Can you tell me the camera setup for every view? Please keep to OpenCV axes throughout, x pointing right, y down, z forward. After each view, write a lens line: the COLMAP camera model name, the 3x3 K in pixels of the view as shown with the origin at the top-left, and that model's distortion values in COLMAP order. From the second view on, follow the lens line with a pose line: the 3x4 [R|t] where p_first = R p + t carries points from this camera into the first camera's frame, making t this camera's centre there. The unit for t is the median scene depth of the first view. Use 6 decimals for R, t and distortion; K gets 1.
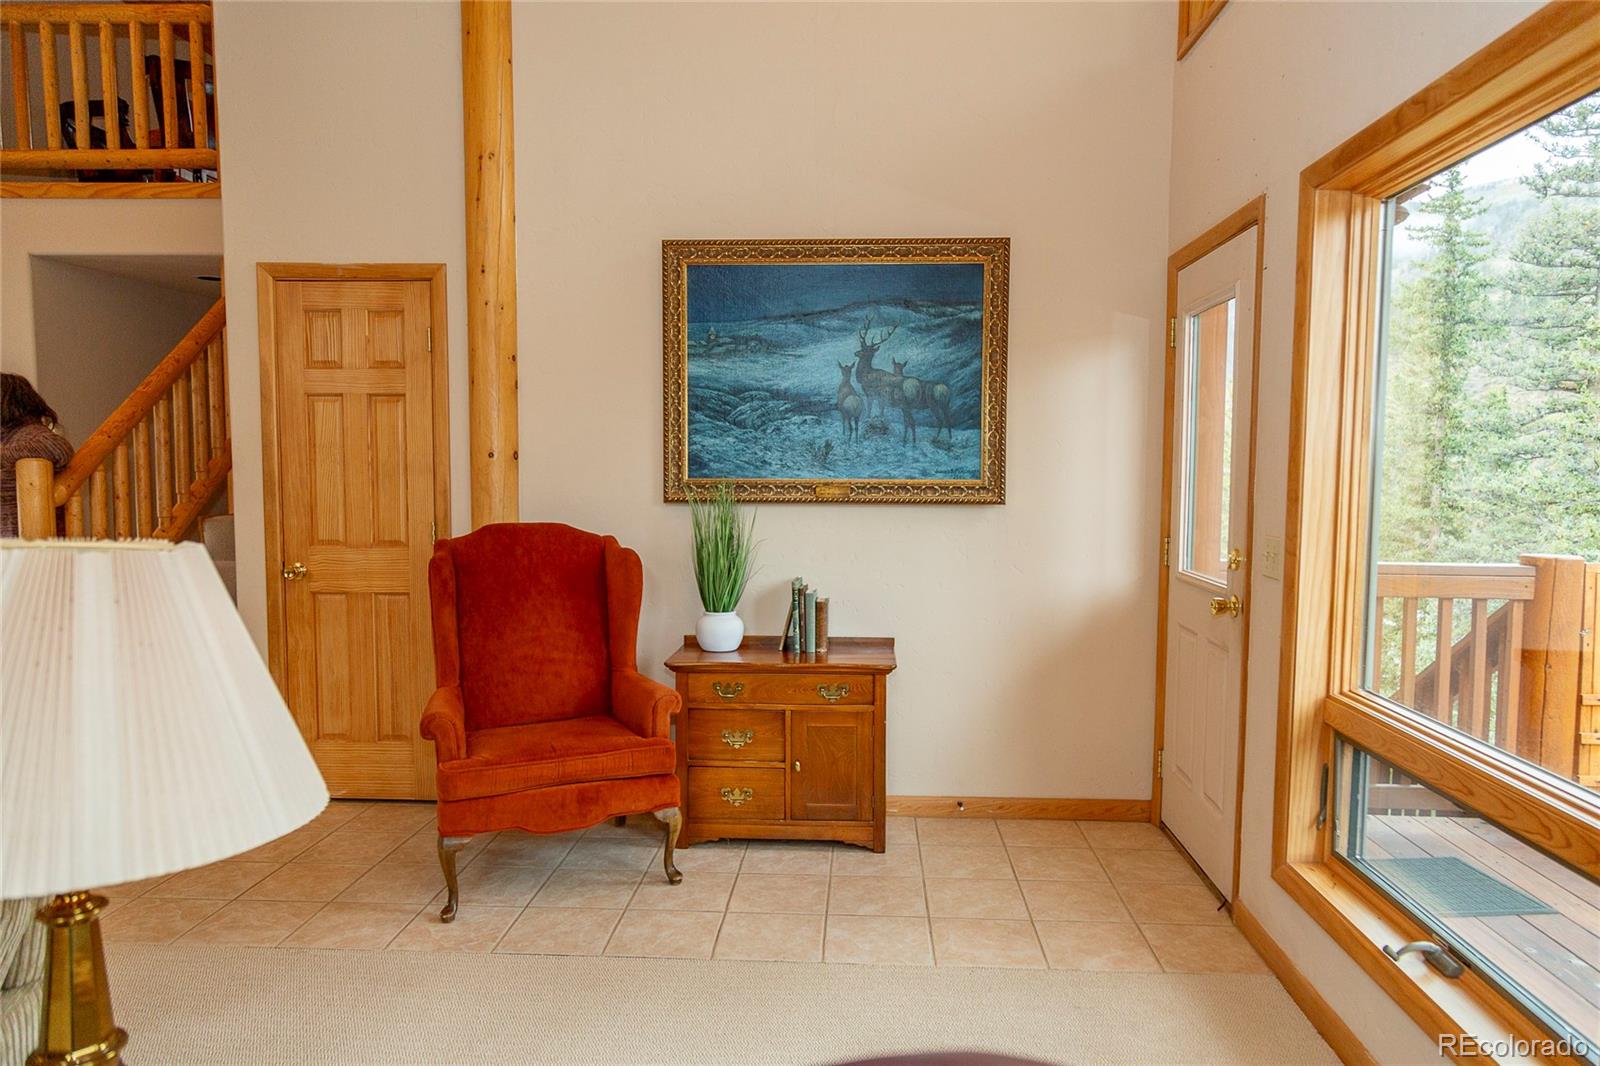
lens RADIAL K [[1054.7, 0, 795.4], [0, 1054.7, 530.2], [0, 0, 1]] dist [0.007545, 0.006206]
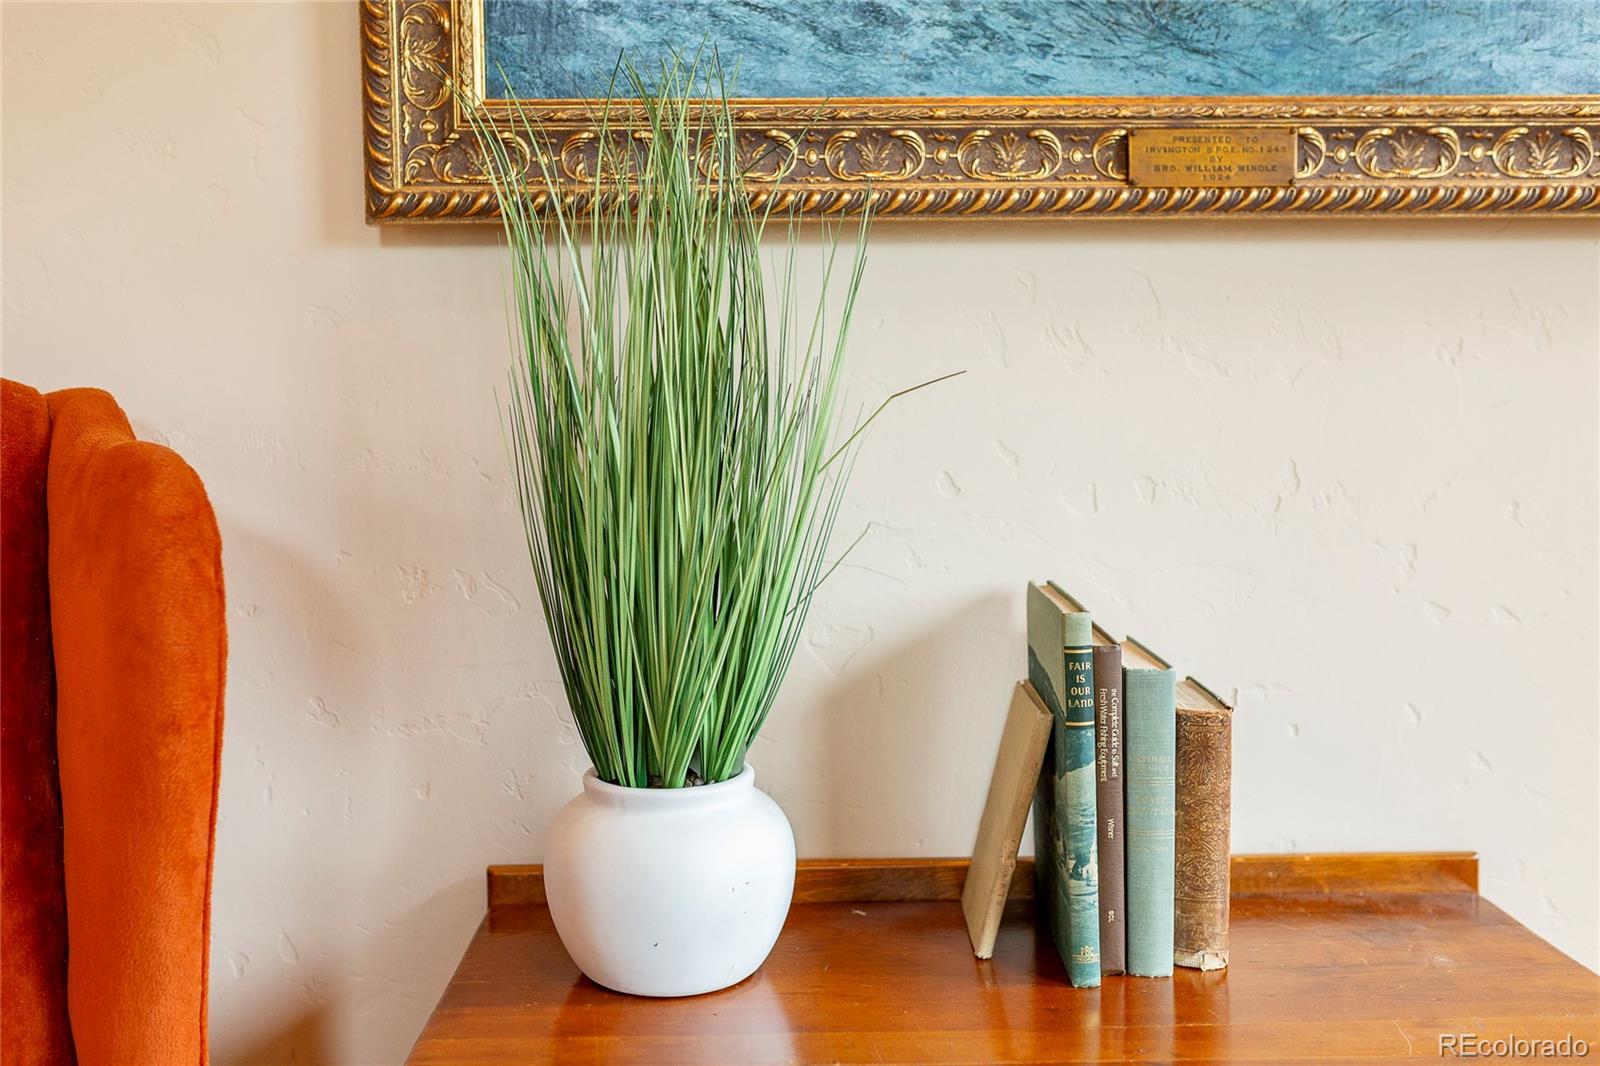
lens RADIAL K [[1524.1, 0, 807.8], [0, 1524.1, 532.7], [0, 0, 1]] dist [-0.004472, 0.000000]
pose [[0.997233, -0.021961, 0.071025, -0.064566], [0.019118, 0.998998, 0.040462, 0.022214], [-0.071843, -0.038992, 0.996654, 0.710817]]
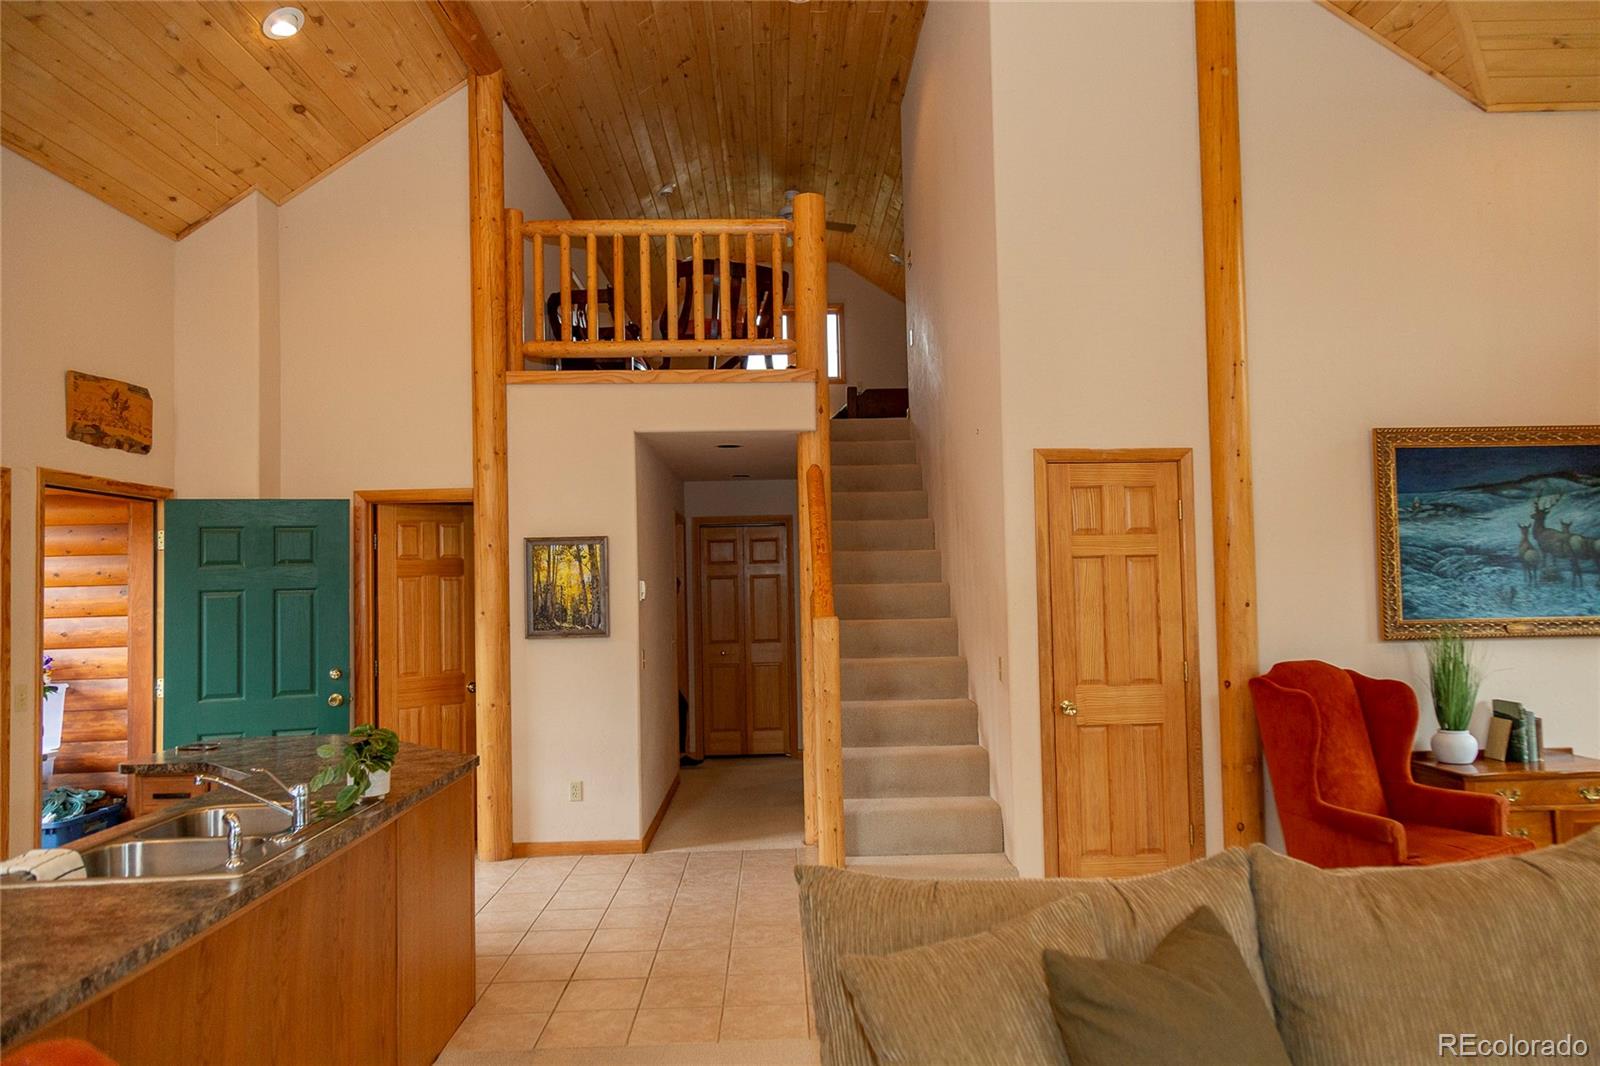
lens RADIAL K [[1054.7, 0, 805.6], [0, 1054.7, 542.9], [0, 0, 1]] dist [0.007545, 0.006206]
pose [[0.995484, -0.017821, 0.093246, -0.902836], [0.028032, 0.993605, -0.109376, -0.023487], [-0.090701, 0.111496, 0.989617, -0.152854]]
